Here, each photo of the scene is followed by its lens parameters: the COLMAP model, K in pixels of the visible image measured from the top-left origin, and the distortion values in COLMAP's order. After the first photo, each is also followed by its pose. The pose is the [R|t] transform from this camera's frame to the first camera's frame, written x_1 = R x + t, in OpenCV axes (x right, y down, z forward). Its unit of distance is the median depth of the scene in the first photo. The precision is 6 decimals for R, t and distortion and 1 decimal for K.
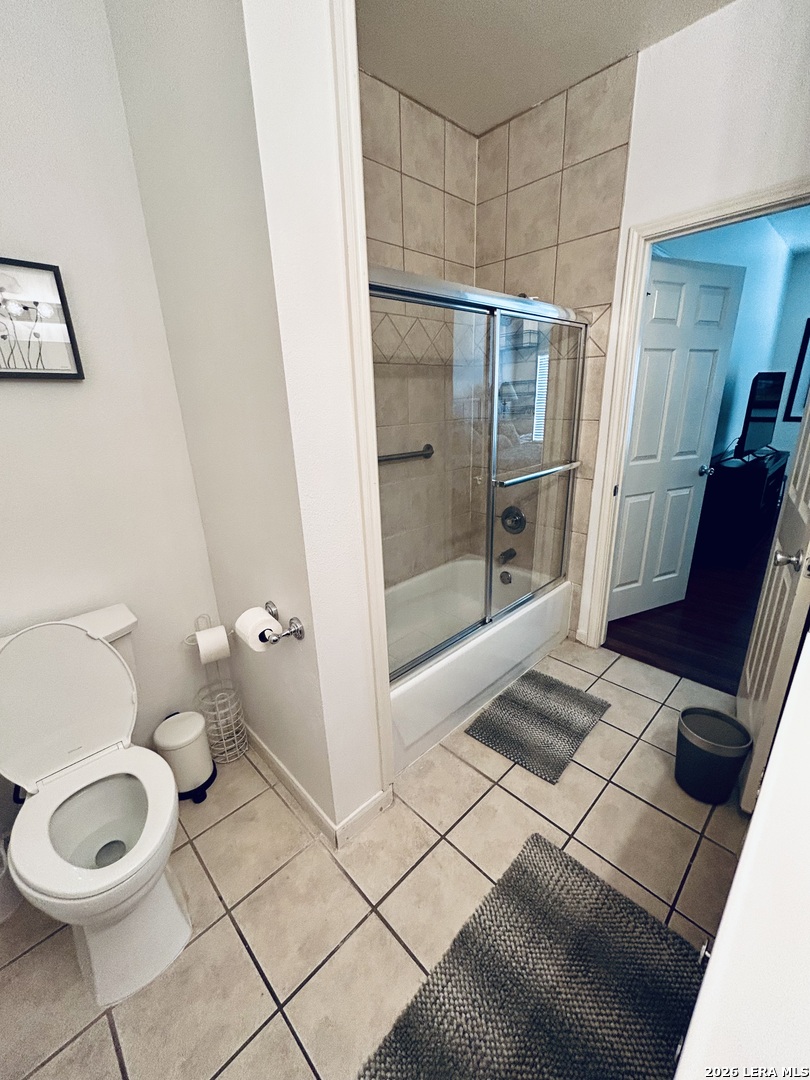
lens RADIAL K [[436.9, 0, 414.1], [0, 436.9, 539.2], [0, 0, 1]] dist [-0.000126, 0.001684]
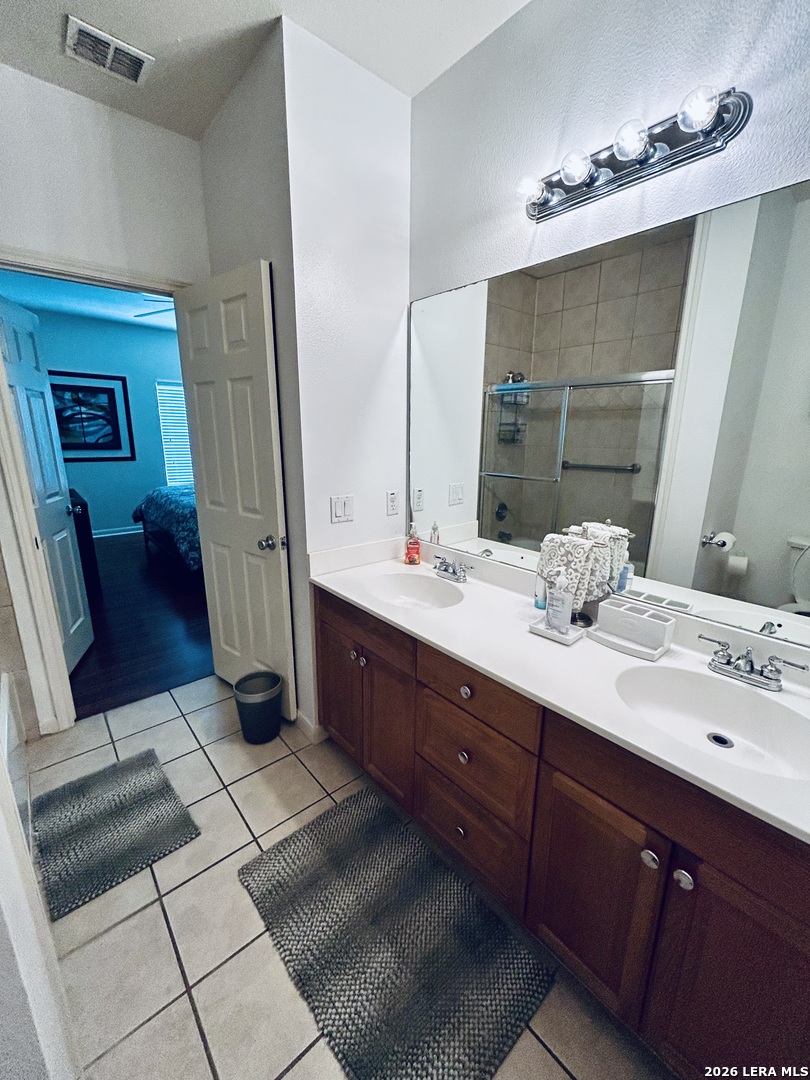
lens RADIAL K [[436.9, 0, 398.8], [0, 436.9, 538.2], [0, 0, 1]] dist [-0.000126, 0.001684]
pose [[0.064227, -0.205390, 0.976571, -0.431820], [0.301040, 0.936991, 0.177266, -0.075266], [-0.951446, 0.282602, 0.122011, 0.285432]]
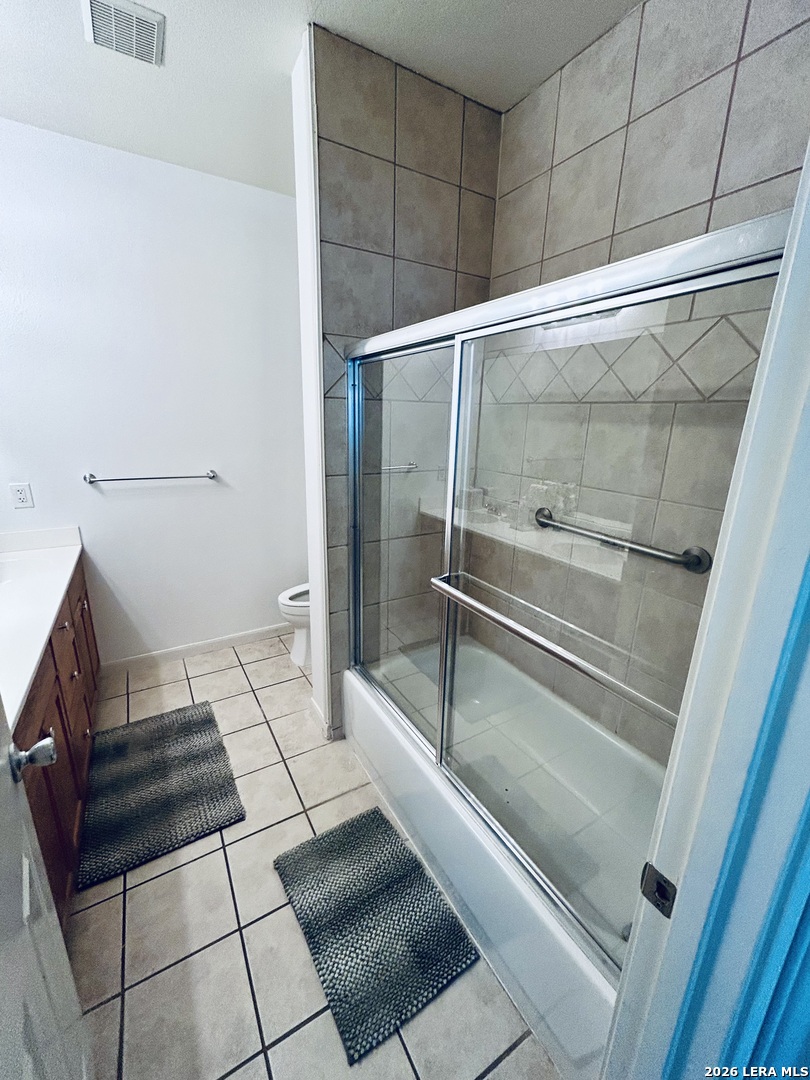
lens RADIAL K [[436.9, 0, 406.4], [0, 436.9, 544.0], [0, 0, 1]] dist [-0.000126, 0.001684]
pose [[-0.233628, 0.301872, -0.924279, 0.884785], [-0.314066, 0.876202, 0.365557, -0.448557], [0.920207, 0.375689, -0.109898, 1.077626]]
